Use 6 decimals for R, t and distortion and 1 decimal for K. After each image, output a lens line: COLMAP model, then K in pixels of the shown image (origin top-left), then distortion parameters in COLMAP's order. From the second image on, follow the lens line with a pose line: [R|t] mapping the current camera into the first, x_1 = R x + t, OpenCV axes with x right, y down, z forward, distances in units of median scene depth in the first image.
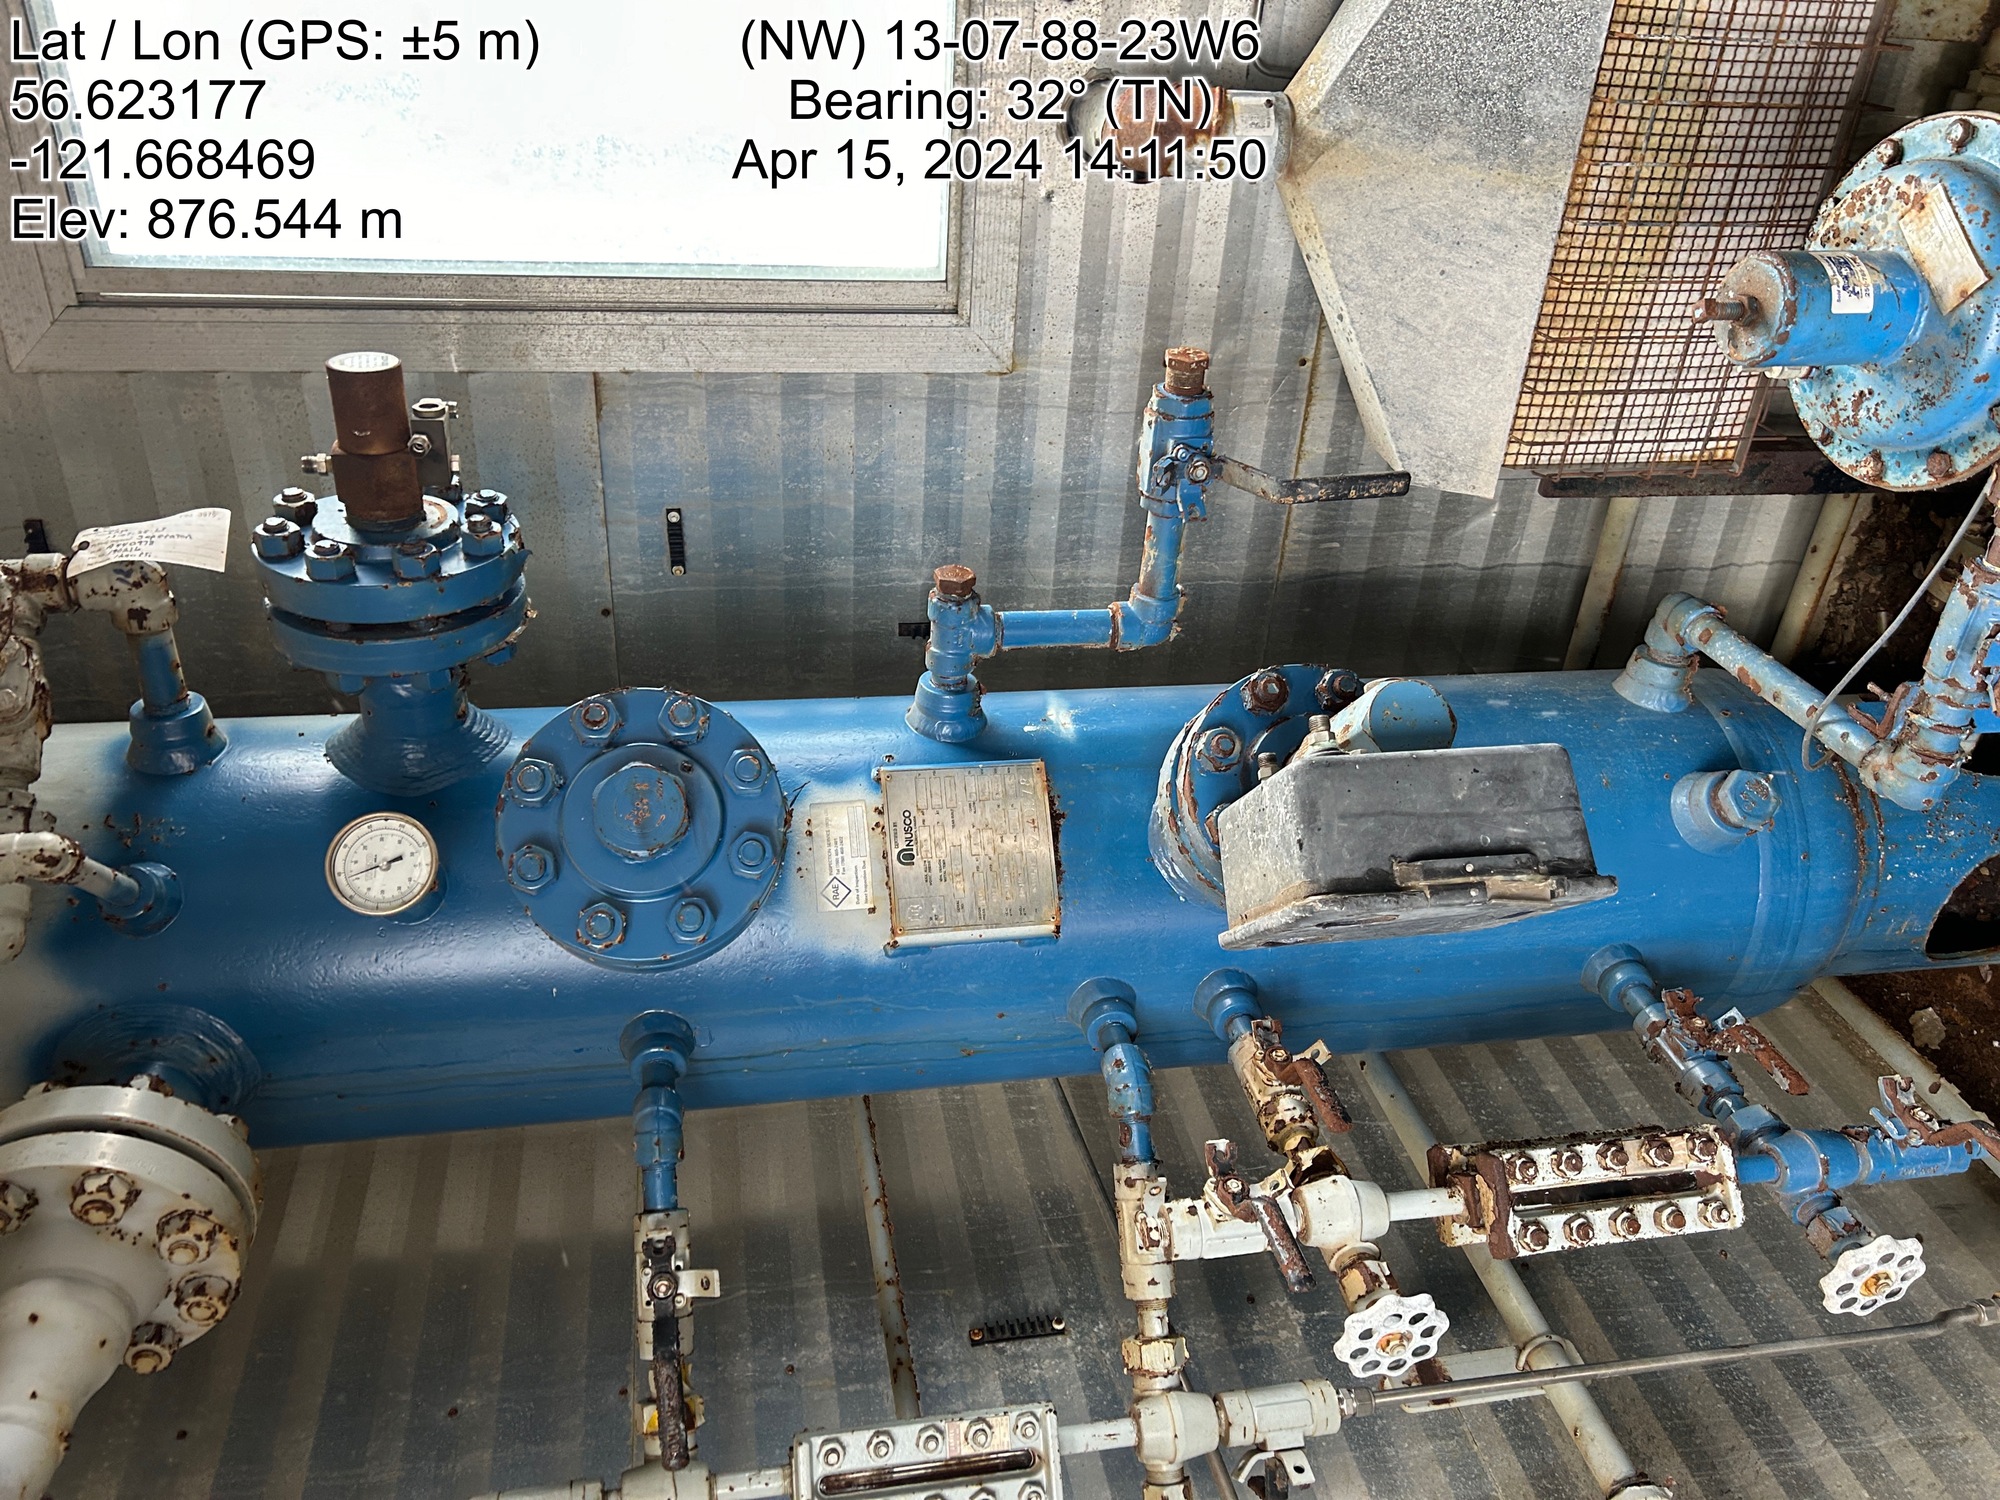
lens RADIAL K [[1489.2, 0, 1000.0], [0, 1489.2, 750.0], [0, 0, 1]] dist [0.055472, -0.047025]
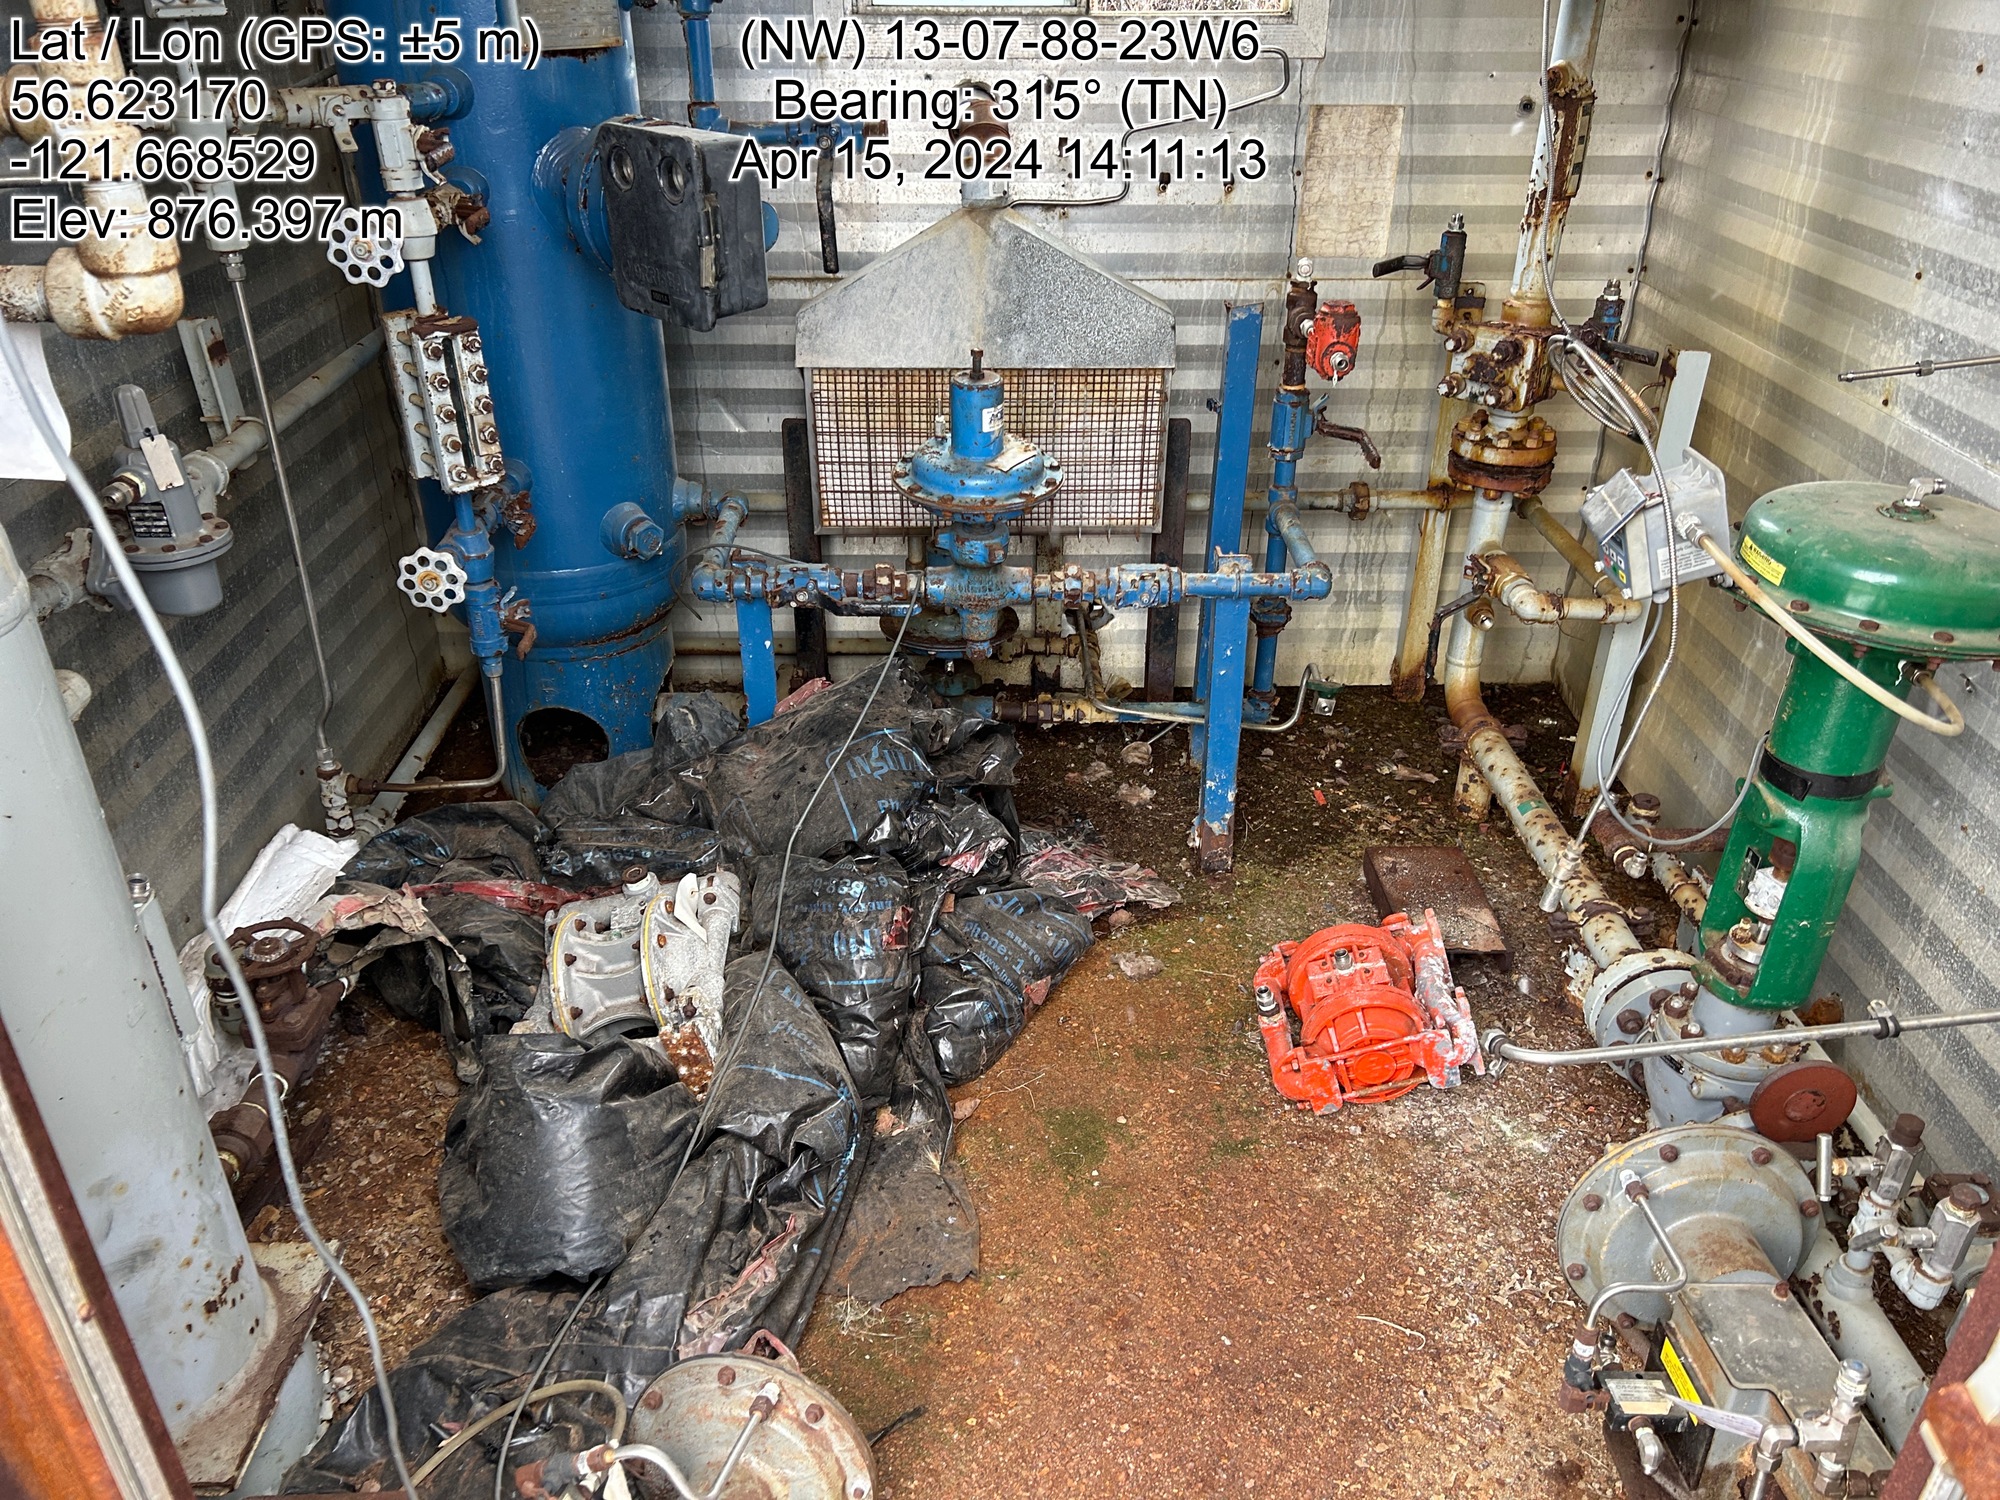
lens RADIAL K [[1494.6, 0, 1020.1], [0, 1494.6, 760.7], [0, 0, 1]] dist [0.042958, -0.050356]
pose [[0.052803, 0.943746, 0.326428, 0.263227], [-0.840581, 0.218477, -0.495673, 0.646445], [-0.539107, -0.248216, 0.804831, -0.666422]]
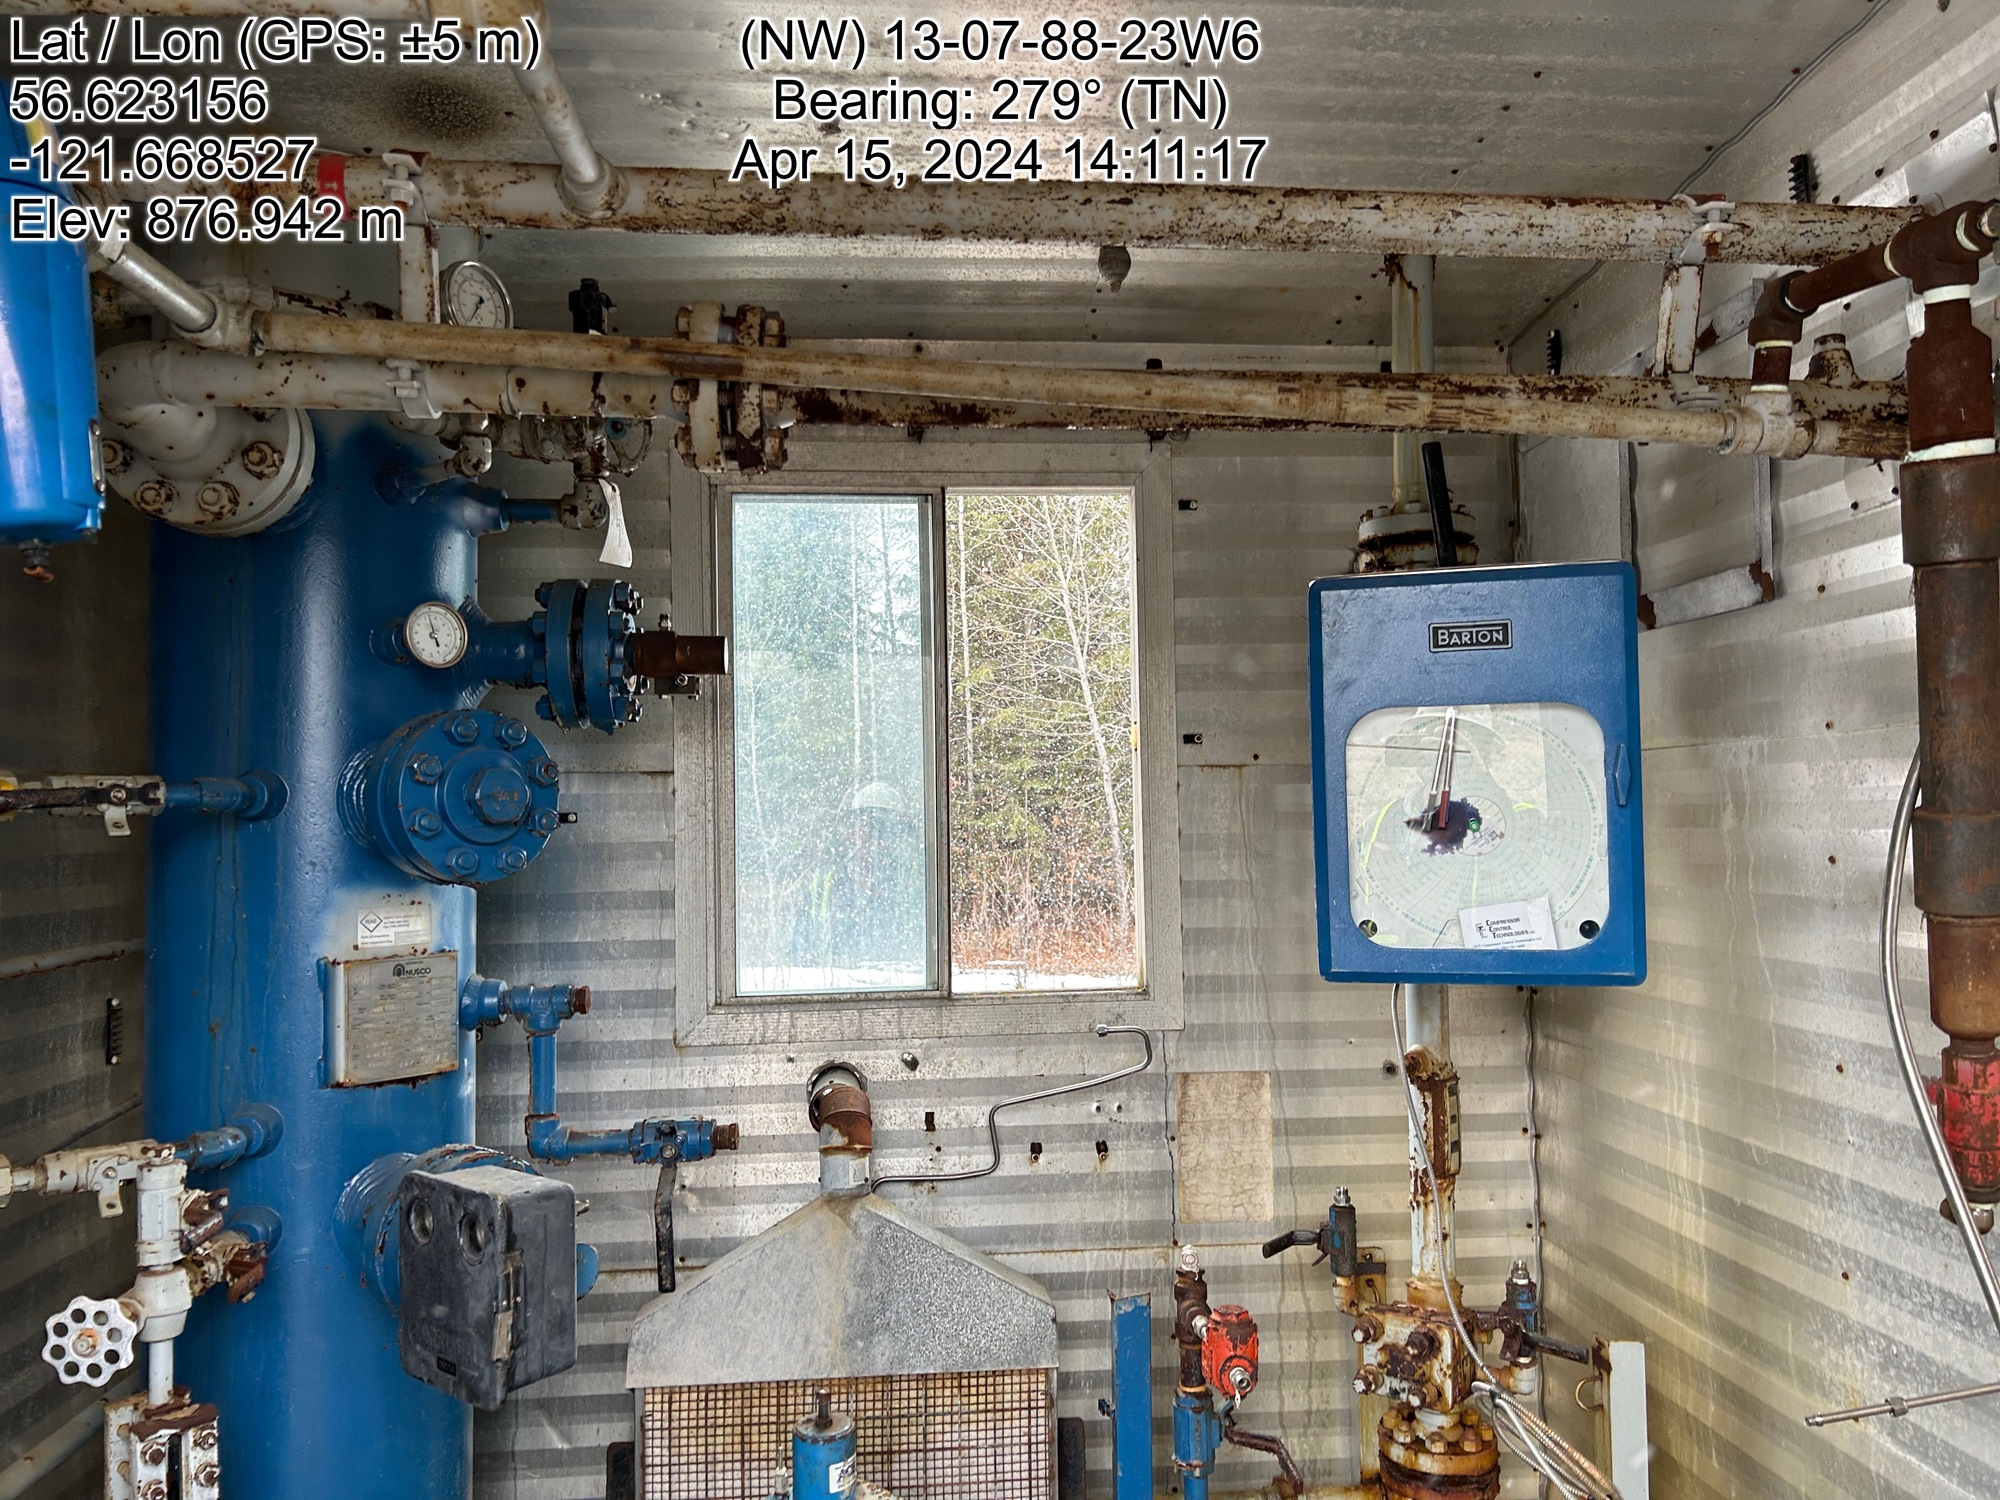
lens RADIAL K [[1494.6, 0, 1020.1], [0, 1494.6, 760.7], [0, 0, 1]] dist [0.042958, -0.050356]
pose [[0.088835, 0.972799, -0.213939, 0.111458], [-0.802688, -0.057254, -0.593644, 0.502556], [-0.589745, 0.224463, 0.775768, -0.553799]]
